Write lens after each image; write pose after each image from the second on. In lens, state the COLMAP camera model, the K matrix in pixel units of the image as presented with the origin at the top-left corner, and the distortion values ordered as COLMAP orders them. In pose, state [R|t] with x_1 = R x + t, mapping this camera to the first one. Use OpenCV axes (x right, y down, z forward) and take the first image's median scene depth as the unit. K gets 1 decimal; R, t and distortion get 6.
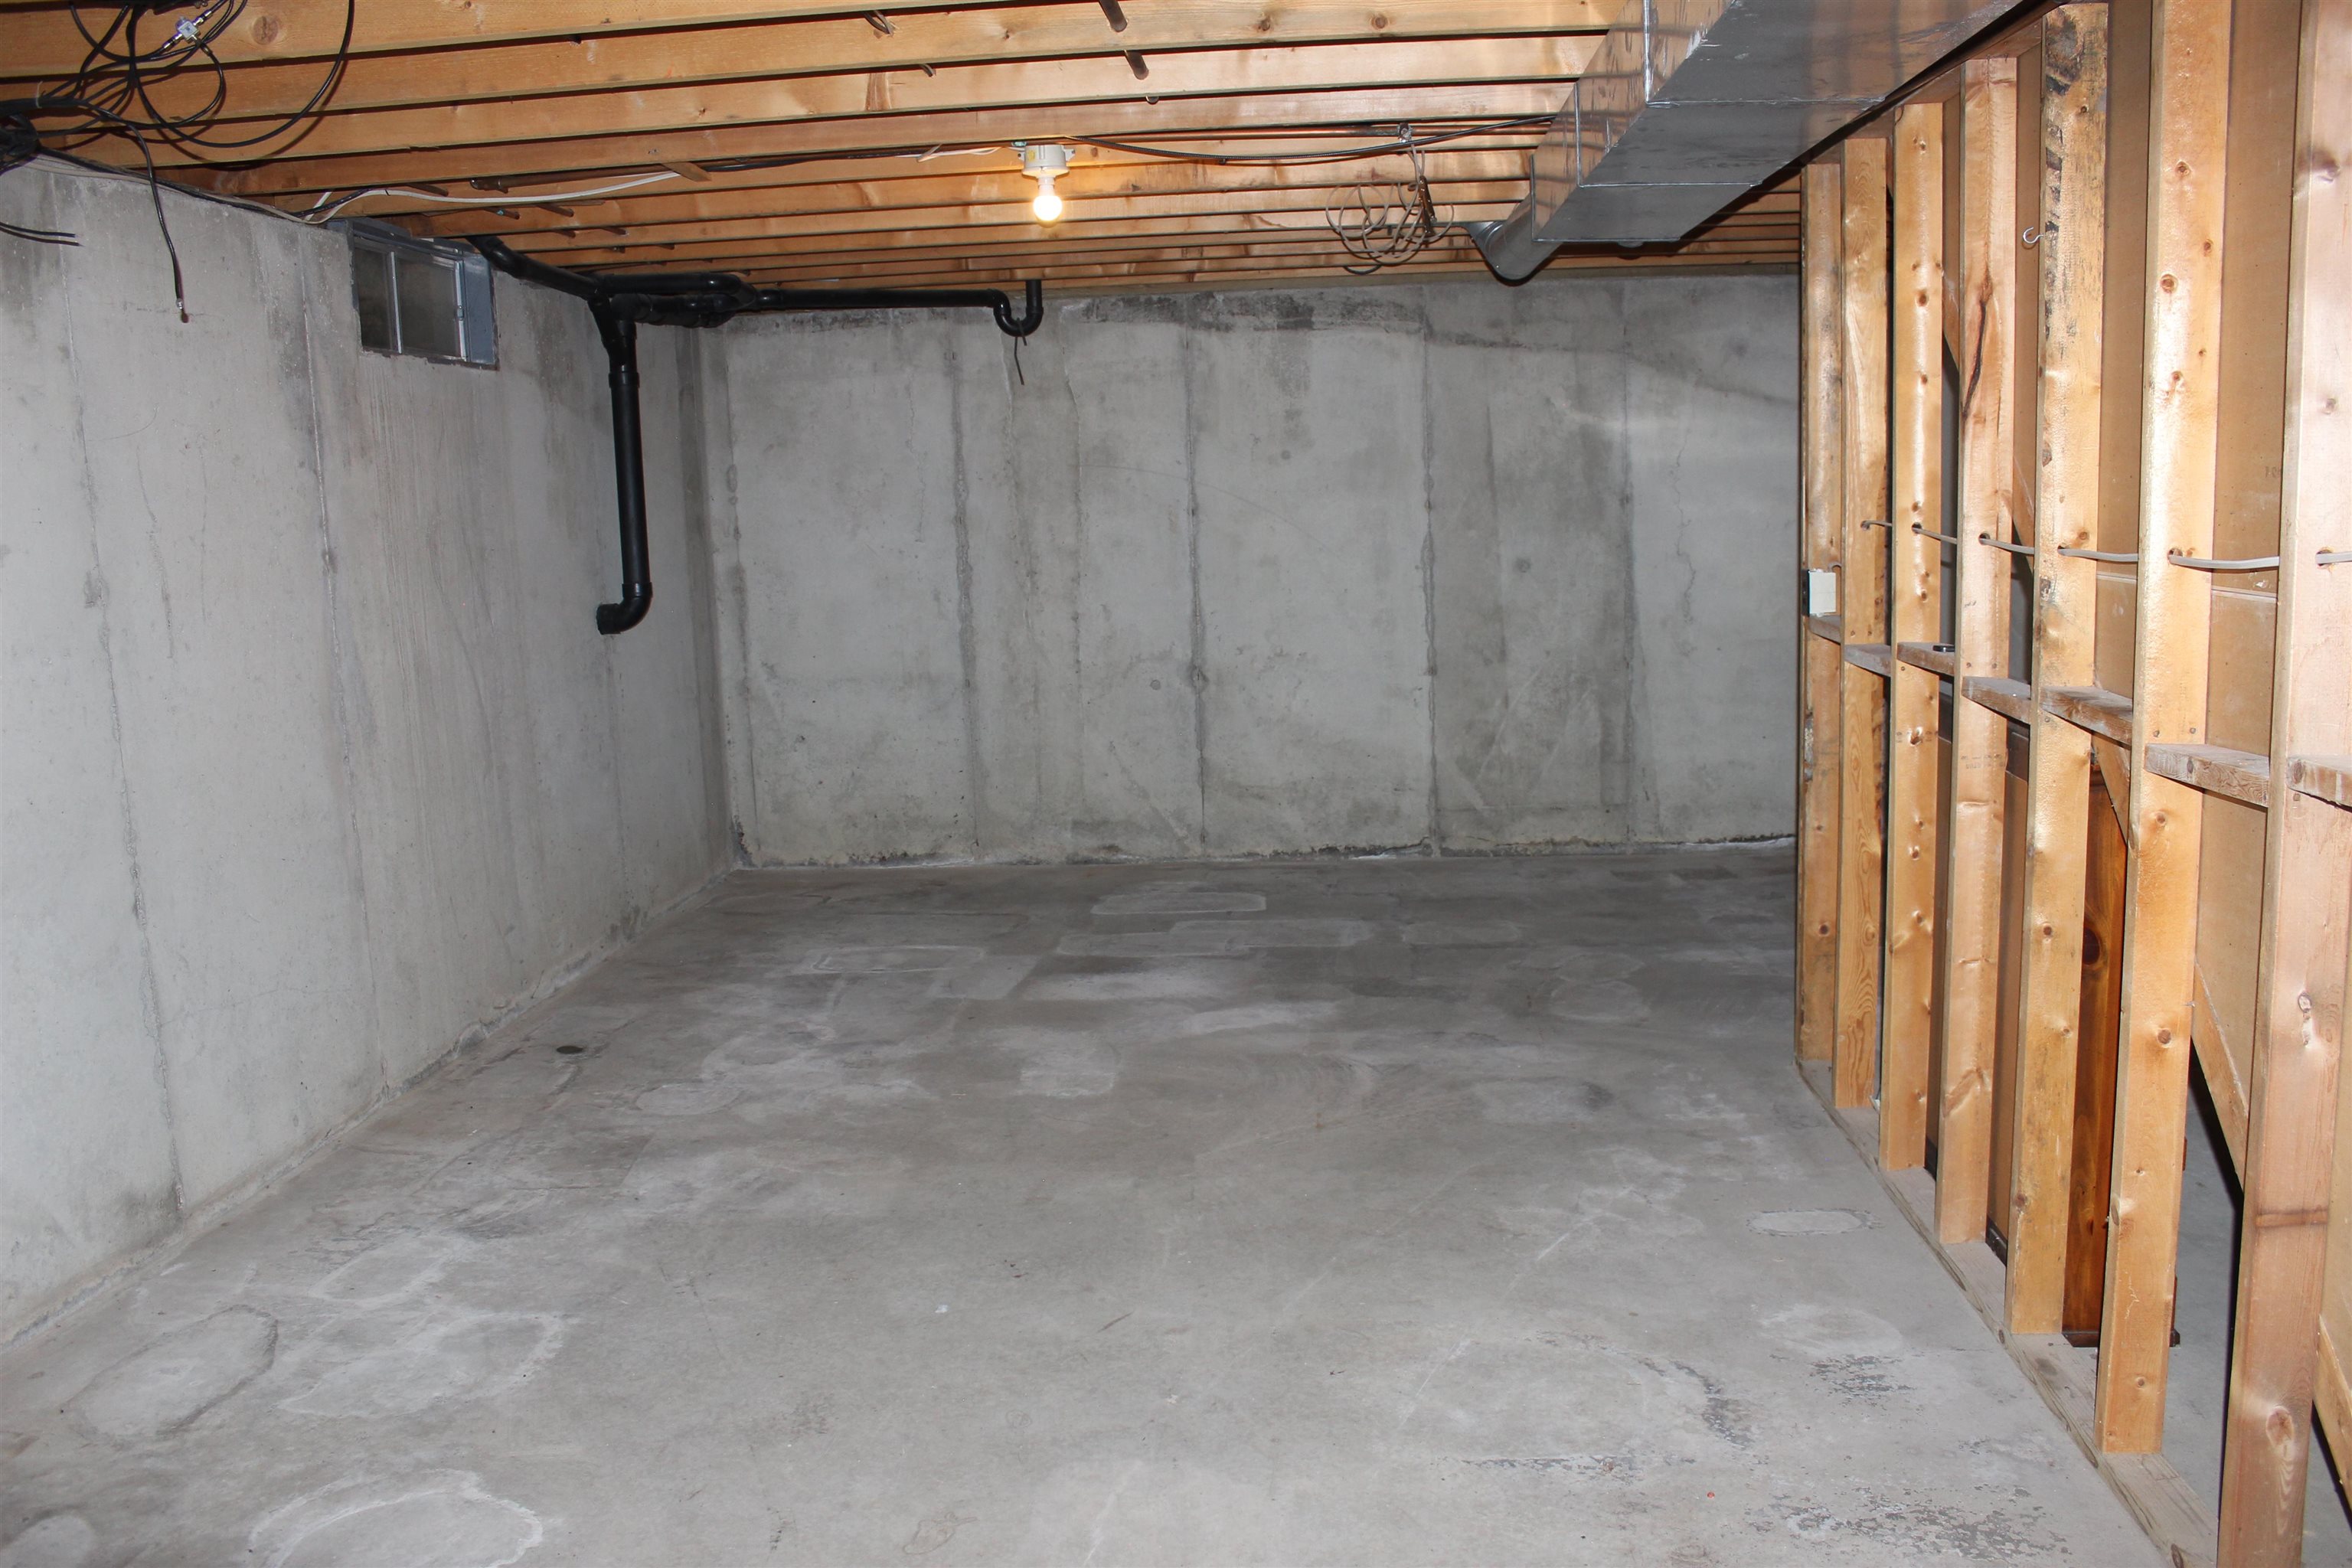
lens RADIAL K [[1907.7, 0, 1187.2], [0, 1907.7, 790.1], [0, 0, 1]] dist [-0.136396, 0.081157]
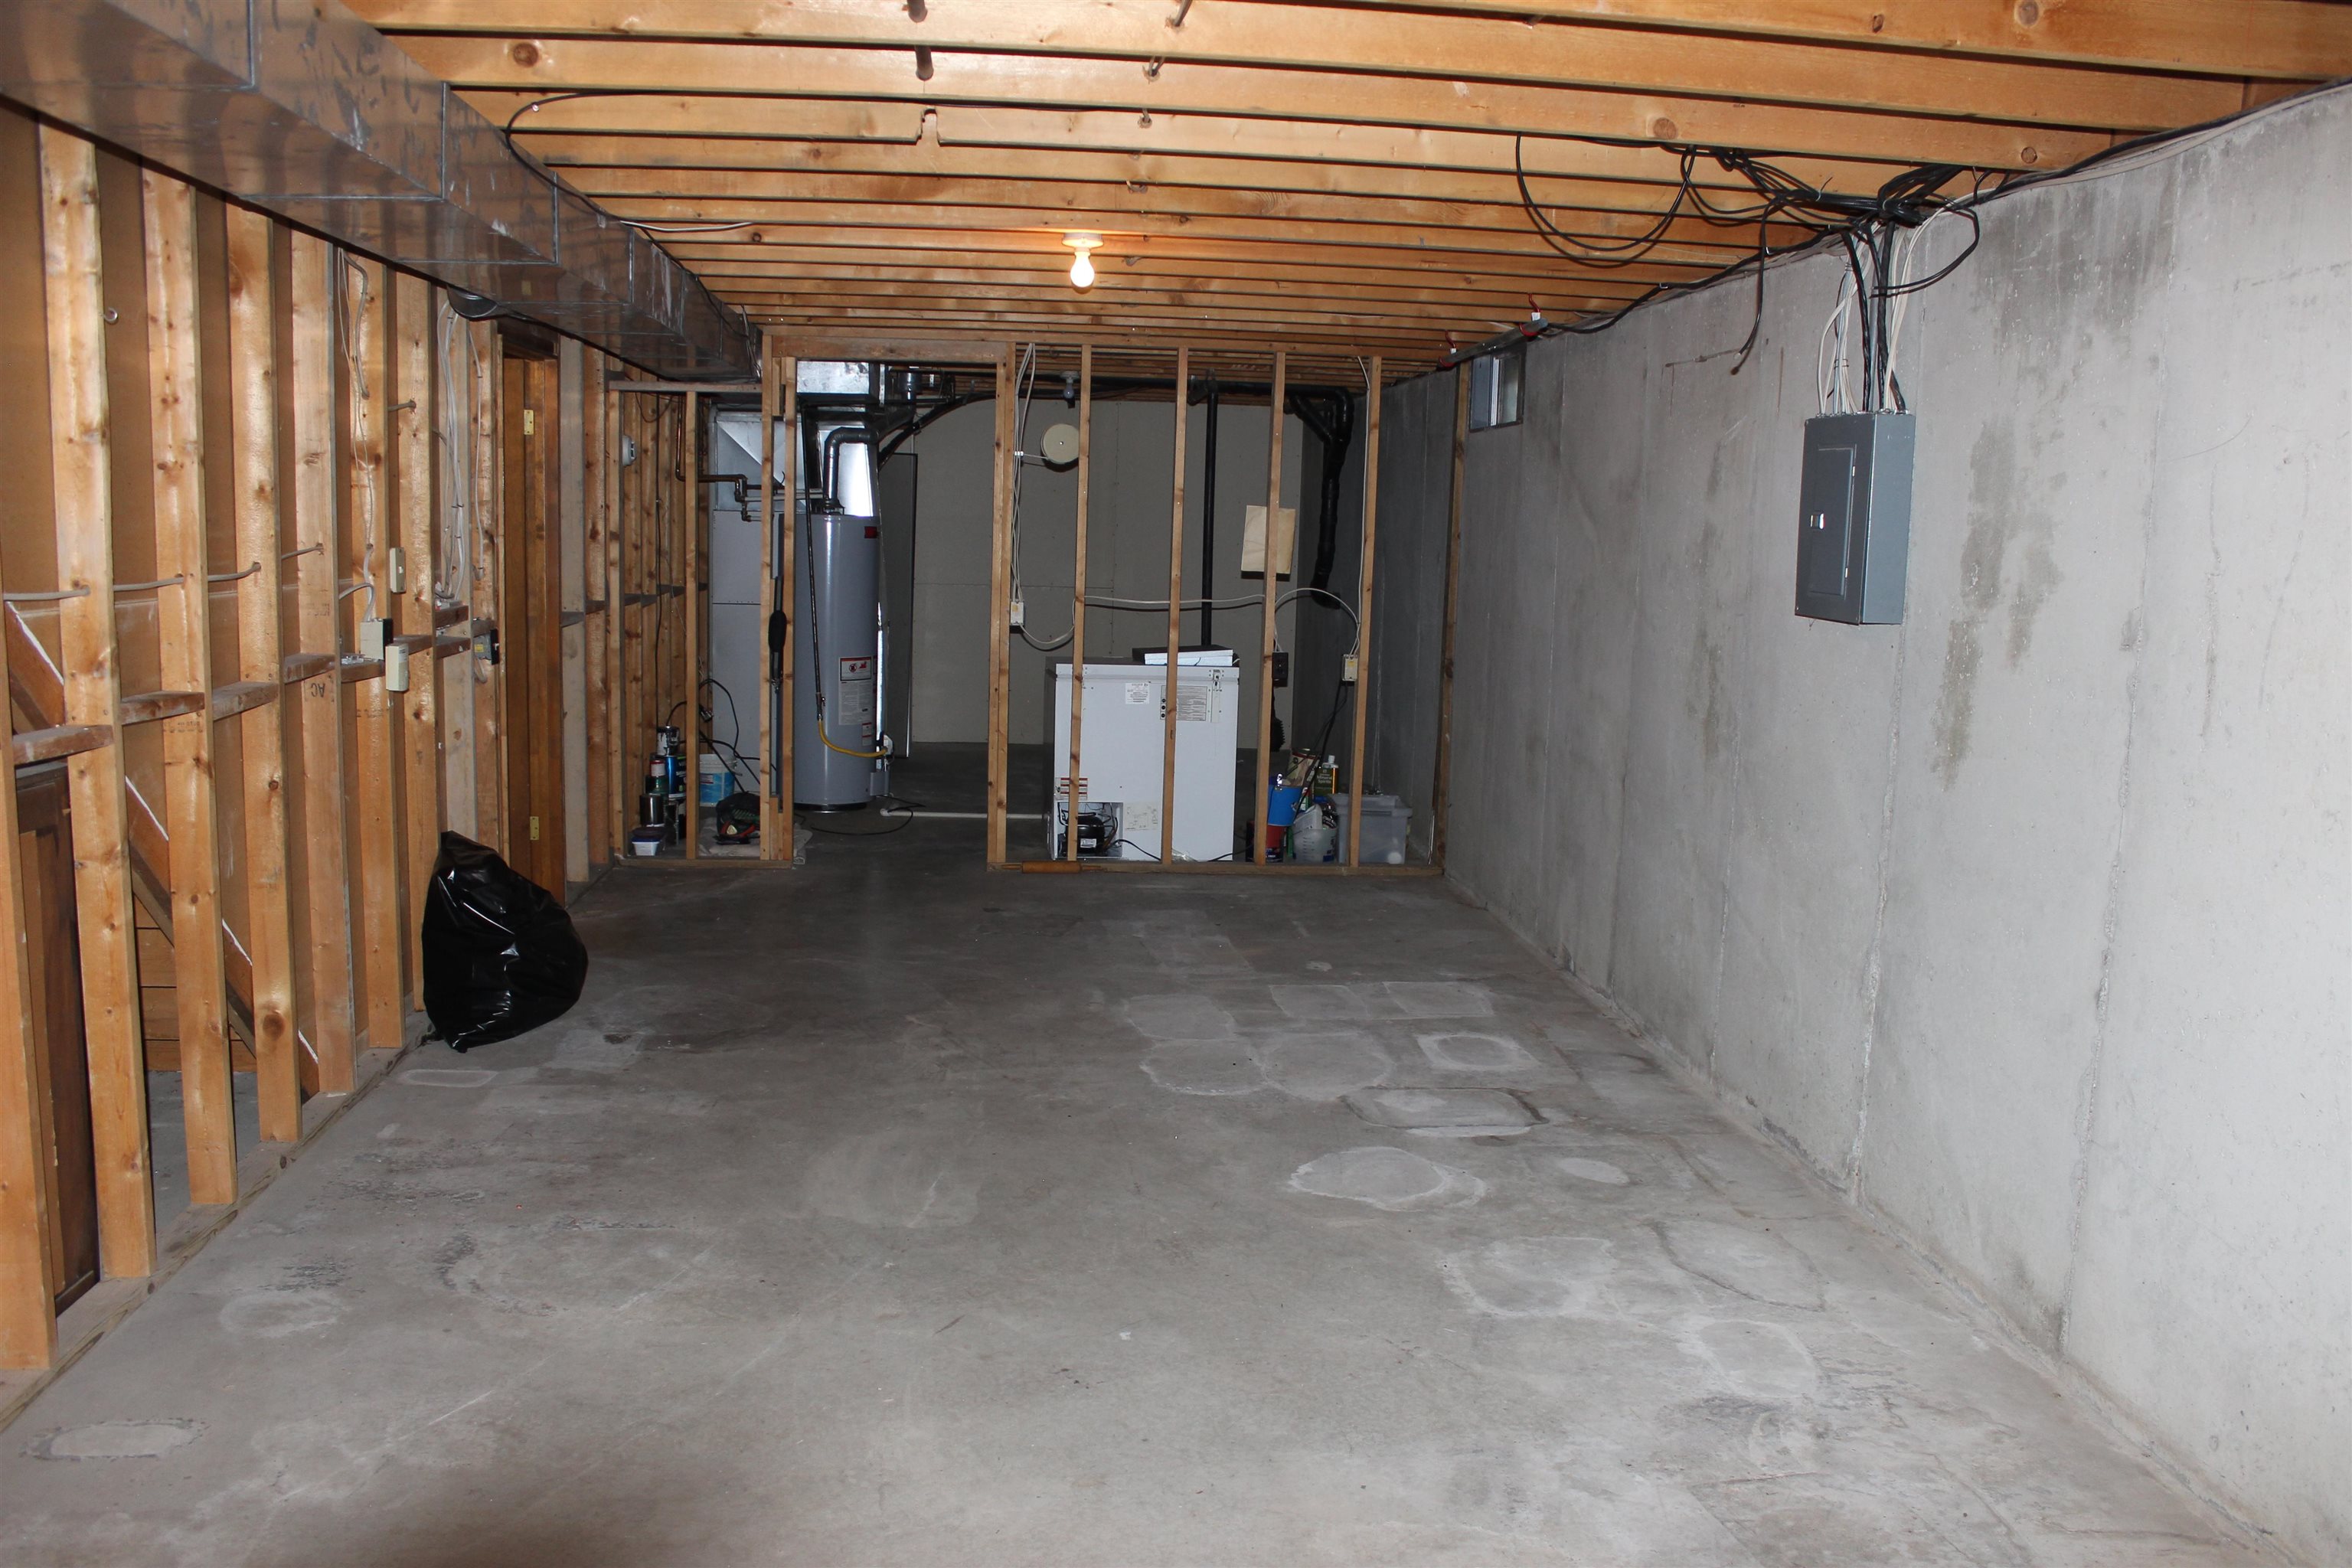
lens RADIAL K [[1907.7, 0, 1187.0], [0, 1907.7, 781.7], [0, 0, 1]] dist [-0.136396, 0.081157]
pose [[-0.984752, 0.030019, -0.171352, 0.002168], [-0.022152, 0.955342, 0.294671, -0.300516], [0.172546, 0.293974, -0.940110, 1.828121]]
